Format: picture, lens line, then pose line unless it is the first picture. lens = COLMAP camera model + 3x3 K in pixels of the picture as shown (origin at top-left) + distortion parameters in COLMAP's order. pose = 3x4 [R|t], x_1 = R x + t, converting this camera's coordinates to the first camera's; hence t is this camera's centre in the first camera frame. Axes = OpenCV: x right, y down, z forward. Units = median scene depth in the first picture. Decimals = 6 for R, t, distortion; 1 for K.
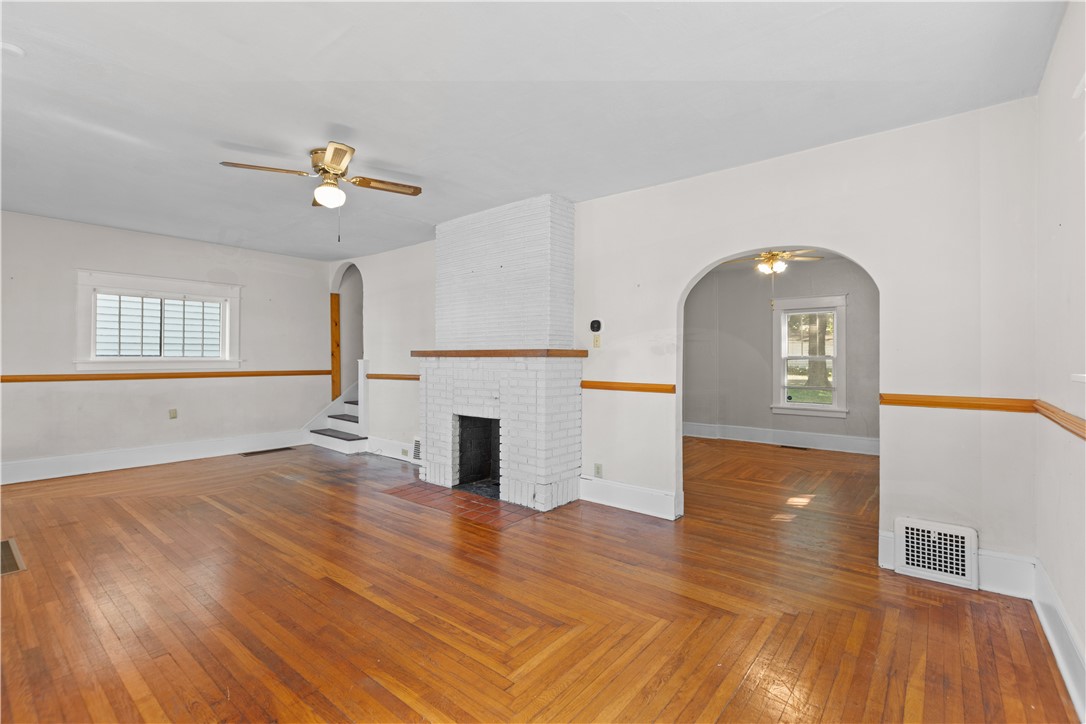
lens RADIAL K [[493.0, 0, 538.0], [0, 493.0, 359.2], [0, 0, 1]] dist [0.005507, 0.000142]
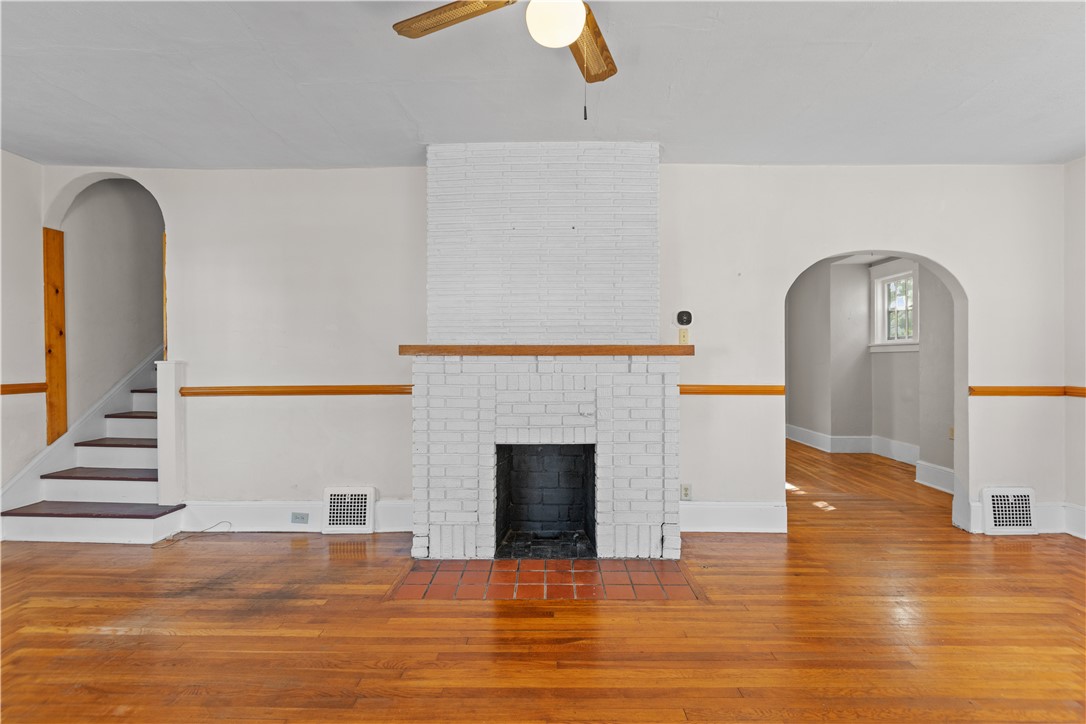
lens RADIAL K [[493.0, 0, 543.7], [0, 493.0, 360.5], [0, 0, 1]] dist [0.005507, 0.000142]
pose [[0.775279, -0.005103, 0.631598, -0.581704], [0.003837, 0.999987, 0.003370, 0.000171], [-0.631607, -0.000190, 0.775289, 0.502214]]
